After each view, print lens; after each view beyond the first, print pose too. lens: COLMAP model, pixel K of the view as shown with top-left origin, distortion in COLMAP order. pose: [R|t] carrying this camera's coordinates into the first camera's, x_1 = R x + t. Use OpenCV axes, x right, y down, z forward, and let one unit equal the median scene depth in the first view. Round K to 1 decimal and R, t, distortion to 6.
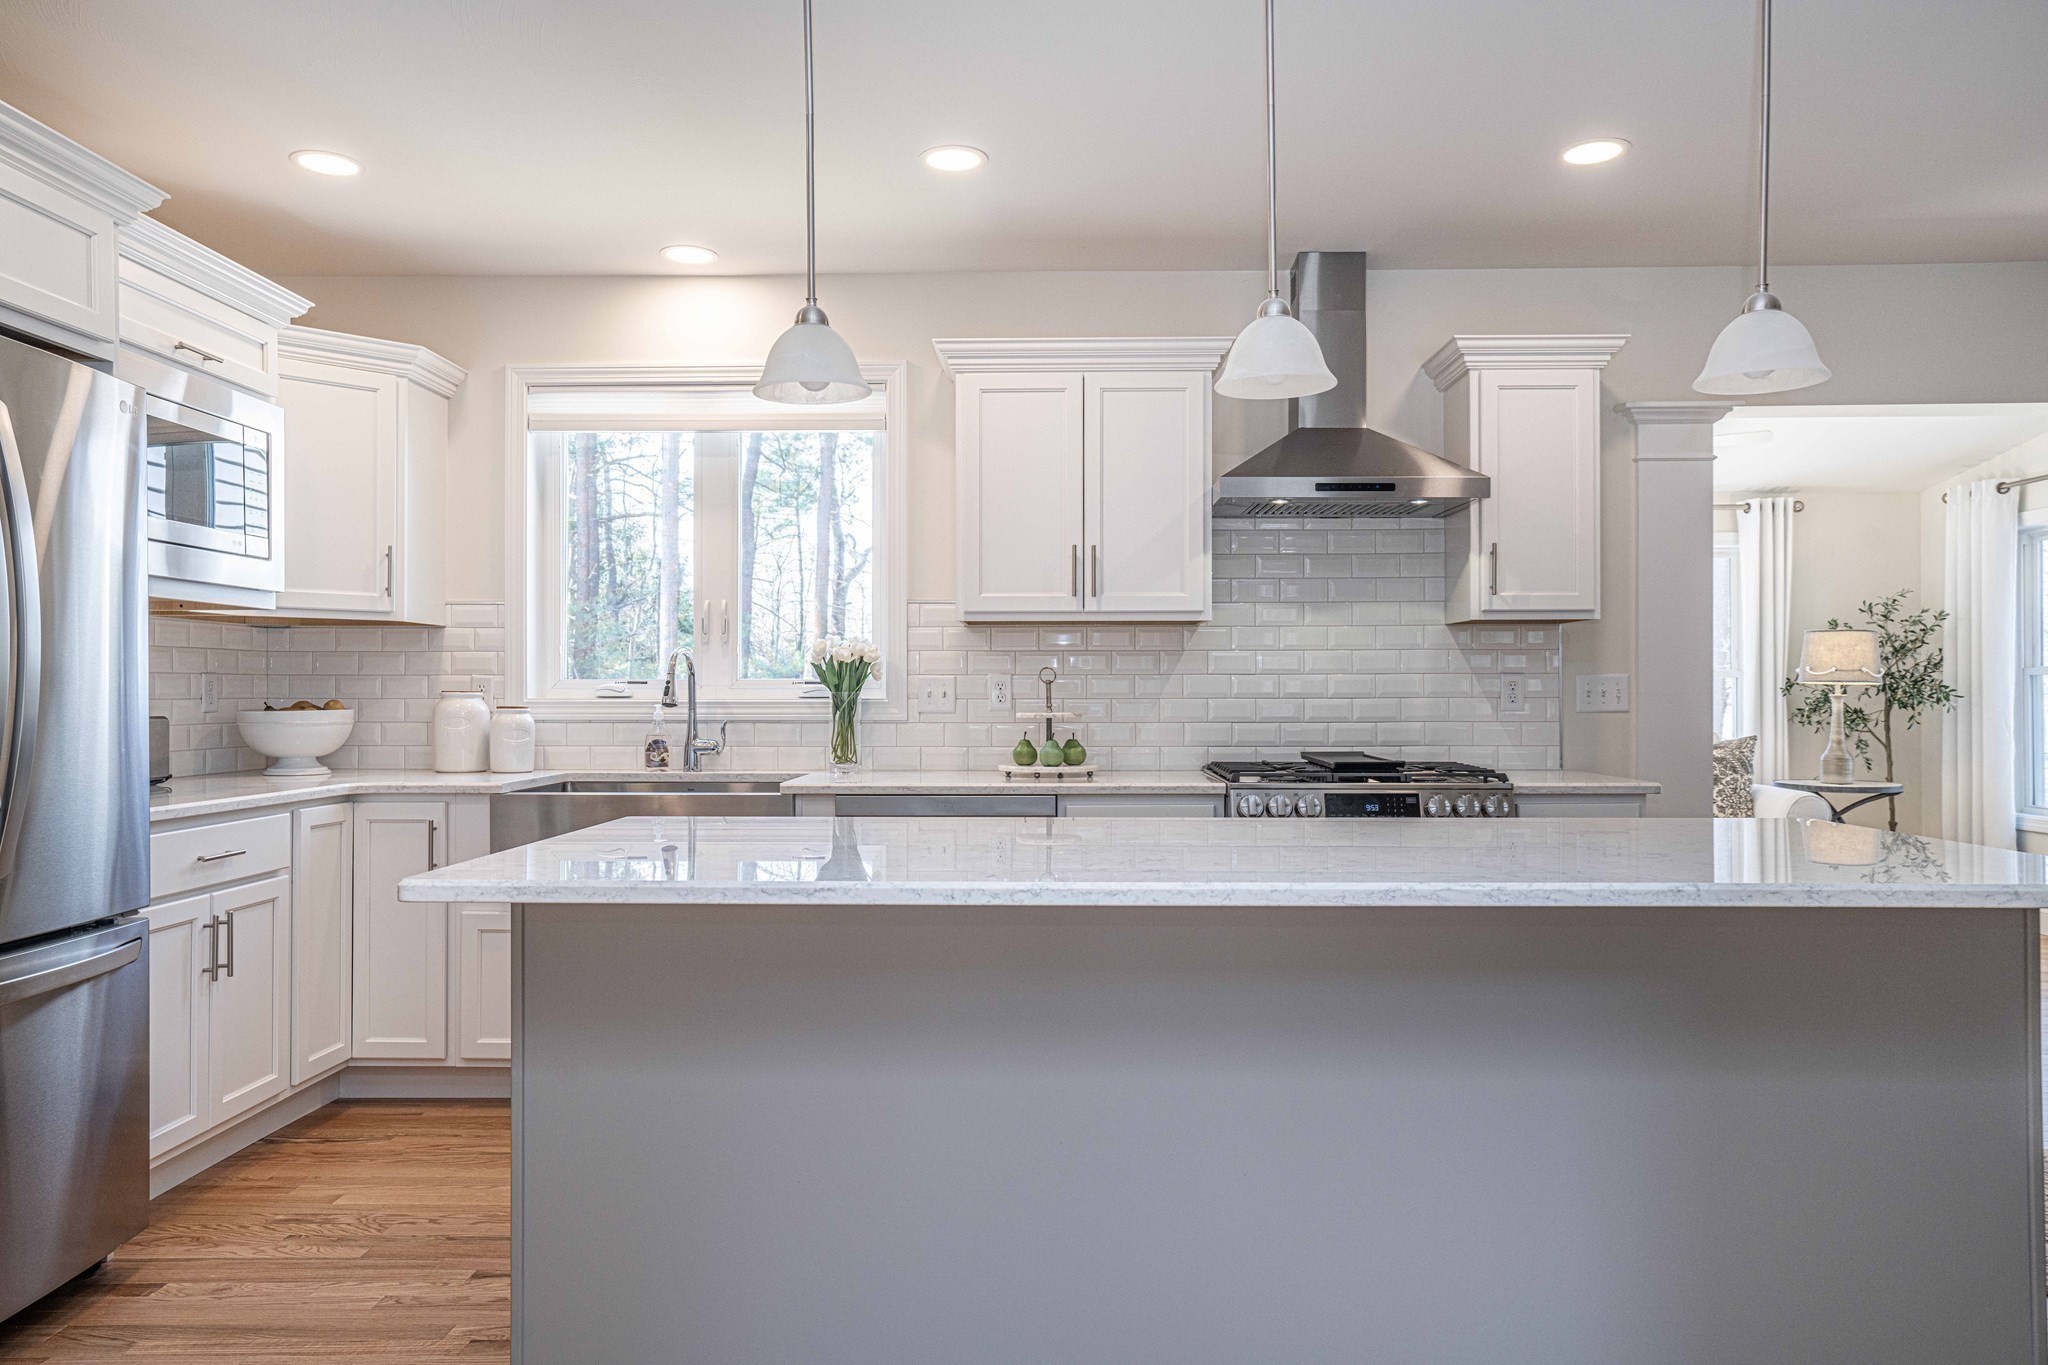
lens RADIAL K [[1341.1, 0, 1024.0], [0, 1341.1, 682.5], [0, 0, 1]] dist [-0.007286, 0.001438]
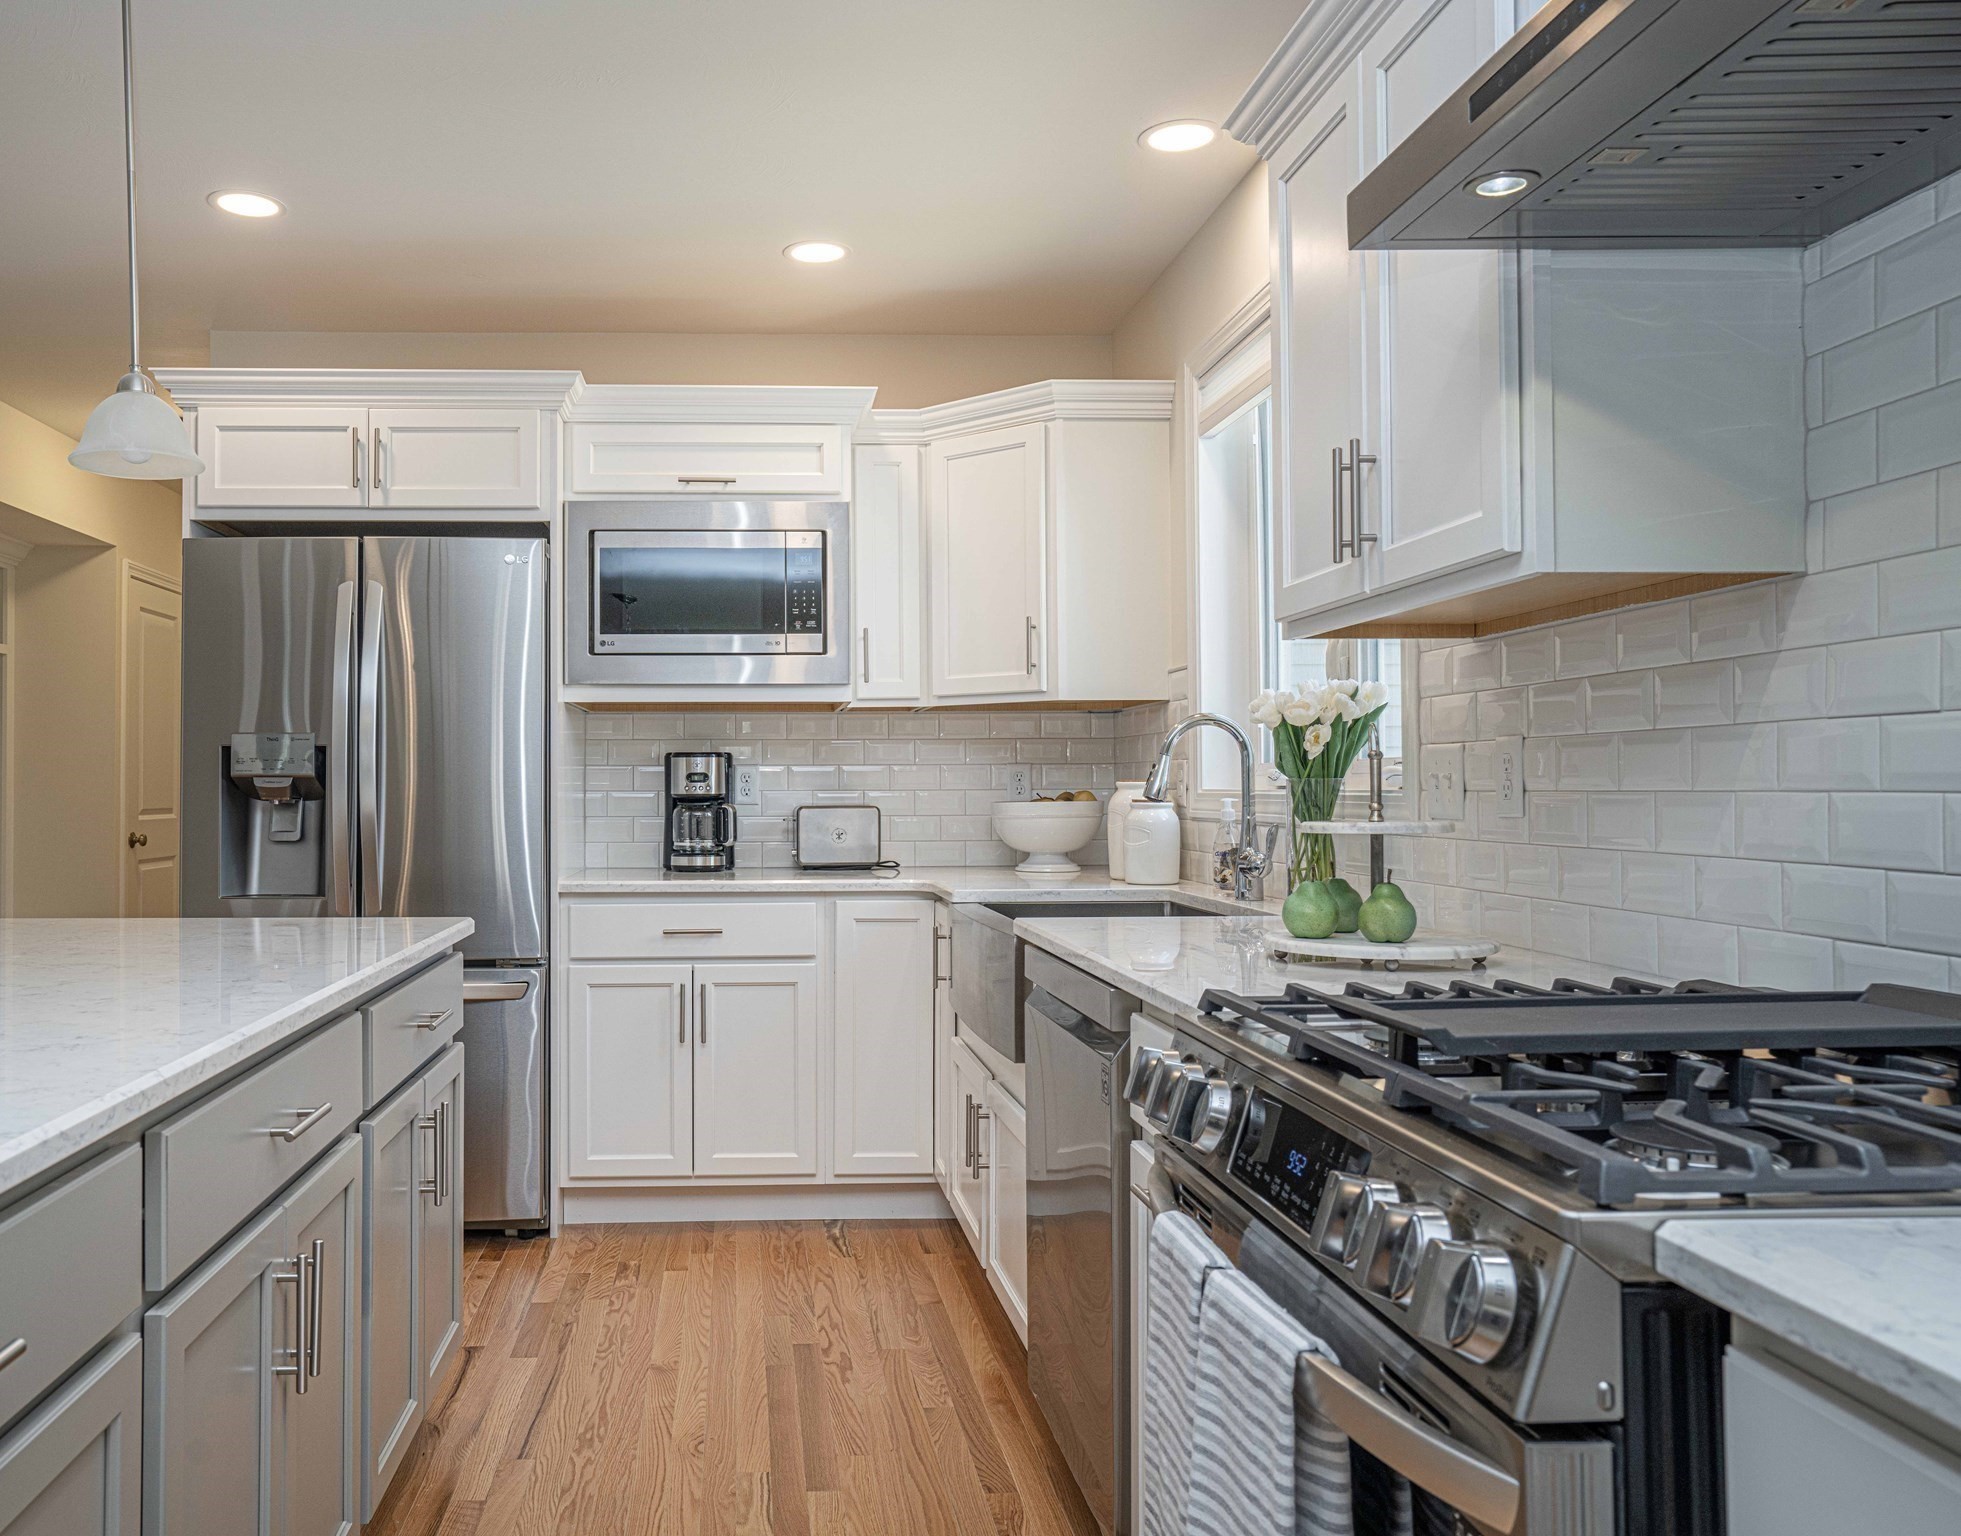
lens RADIAL K [[1542.5, 0, 813.9], [0, 1542.5, 768.3], [0, 0, 1]] dist [-0.049430, 0.091455]
pose [[0.075687, -0.012451, -0.997054, 0.522292], [0.012749, 0.999852, -0.011518, 0.007856], [0.997050, -0.011839, 0.075835, 0.771049]]
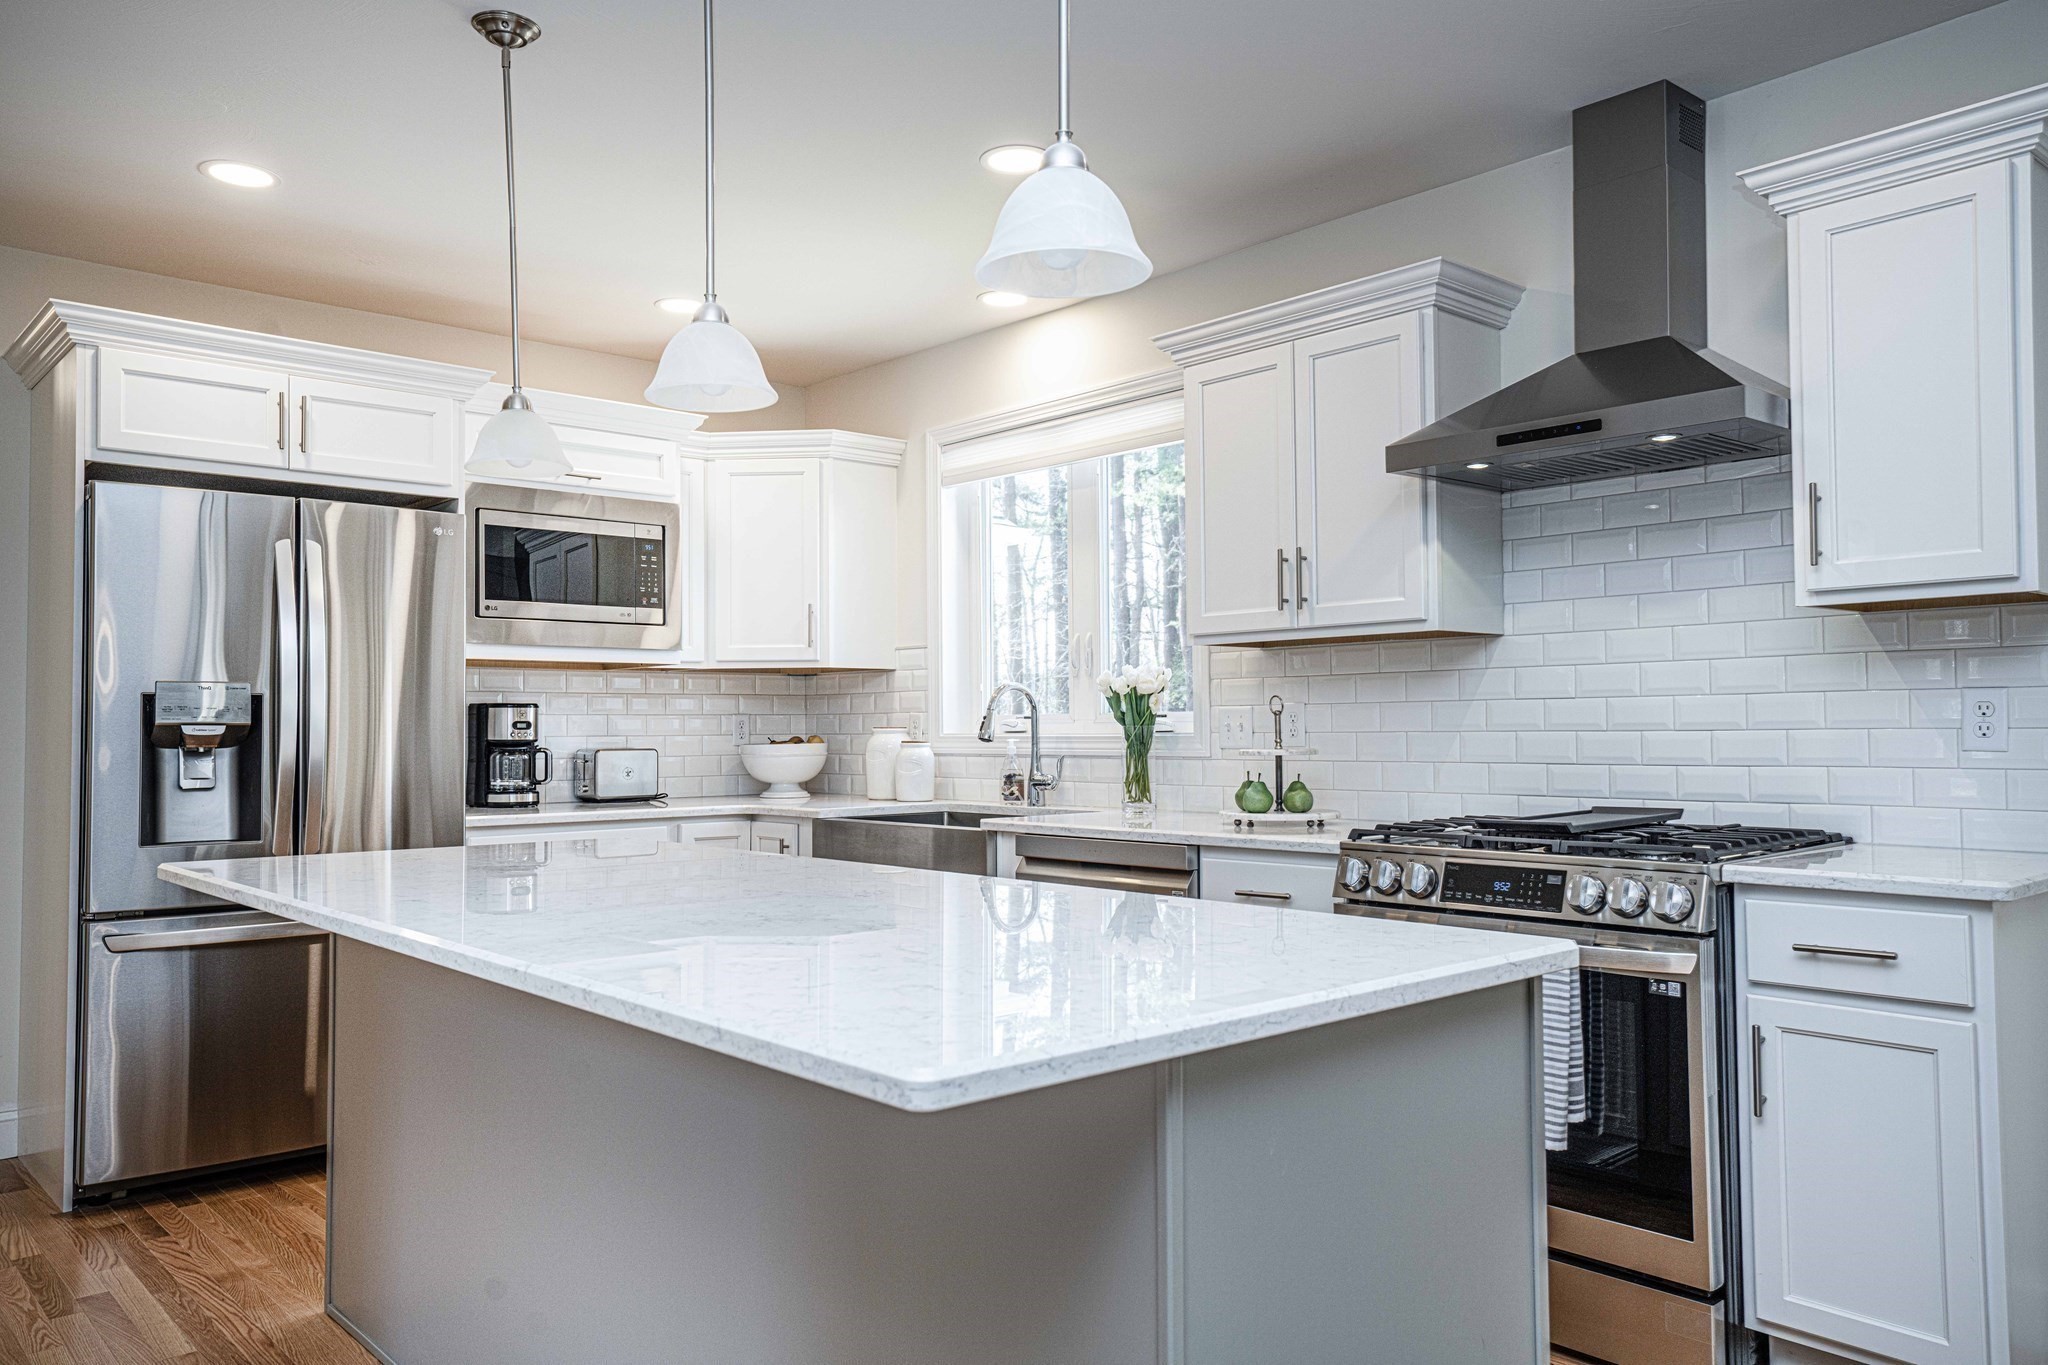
lens RADIAL K [[1455.4, 0, 1024.0], [0, 1455.4, 682.5], [0, 0, 1]] dist [0.017770, 0.002491]
pose [[0.688445, -0.027743, -0.724758, 0.573510], [0.013281, 0.999583, -0.025646, 0.001938], [0.725167, 0.008030, 0.688526, 0.252775]]
